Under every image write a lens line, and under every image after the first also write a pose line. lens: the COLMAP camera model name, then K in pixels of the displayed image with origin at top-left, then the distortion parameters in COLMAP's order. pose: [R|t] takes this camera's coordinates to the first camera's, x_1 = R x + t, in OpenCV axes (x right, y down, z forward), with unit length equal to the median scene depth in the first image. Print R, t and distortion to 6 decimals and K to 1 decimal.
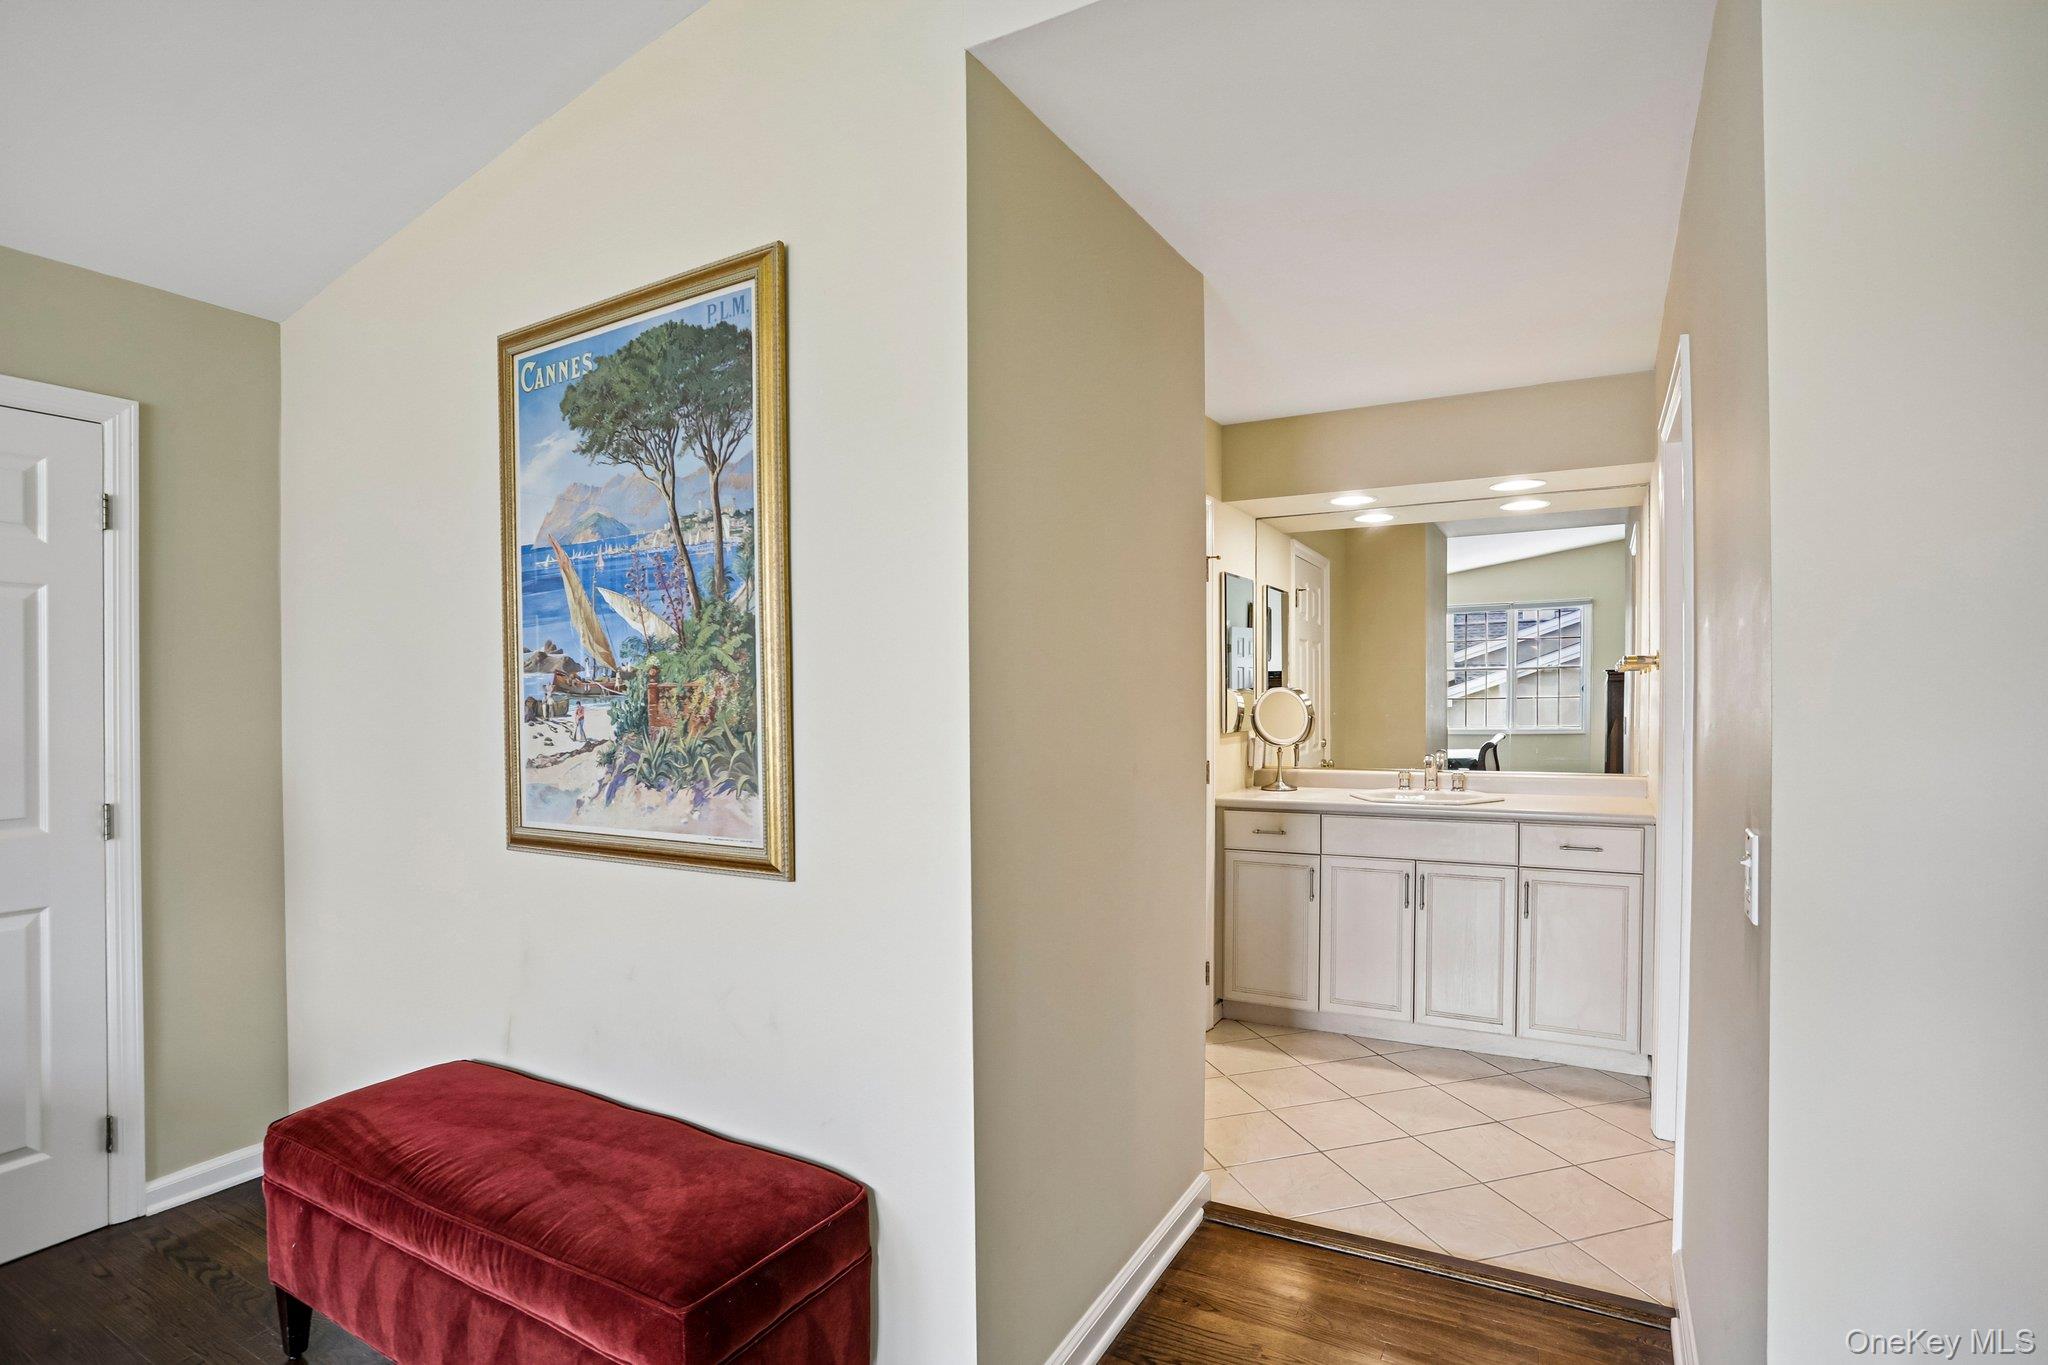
lens RADIAL K [[1005.4, 0, 975.8], [0, 1005.4, 713.0], [0, 0, 1]] dist [-0.033506, 0.012755]
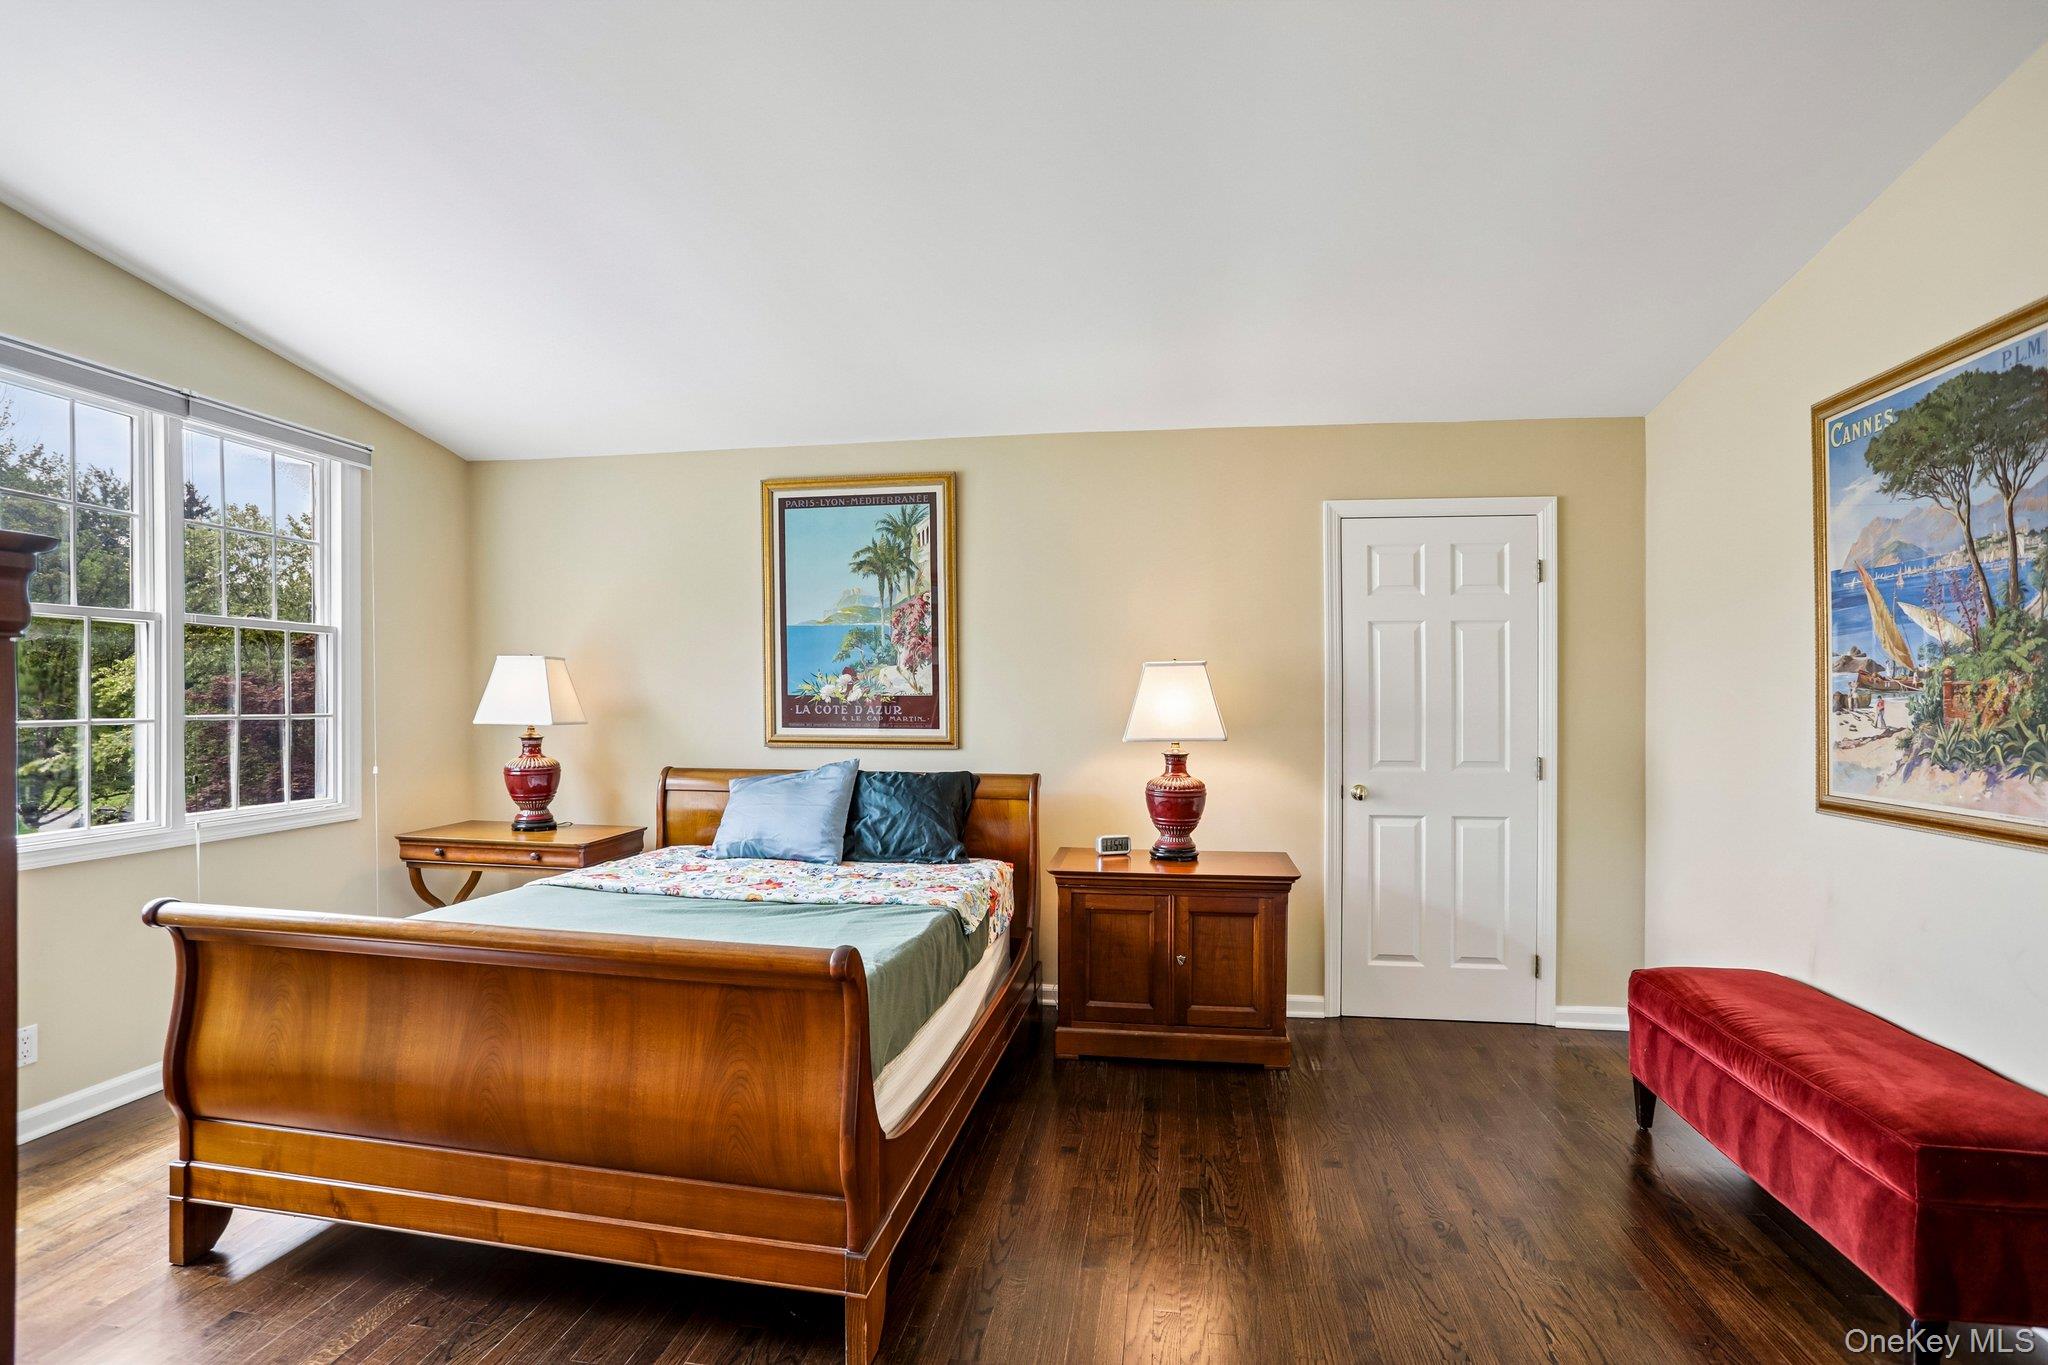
lens RADIAL K [[1005.4, 0, 1022.7], [0, 1005.4, 689.9], [0, 0, 1]] dist [-0.033506, 0.012755]
pose [[0.385080, 0.002339, -0.922880, 0.343885], [-0.011355, 0.999933, -0.002204, -0.004790], [0.922813, 0.011328, 0.385081, -0.474150]]
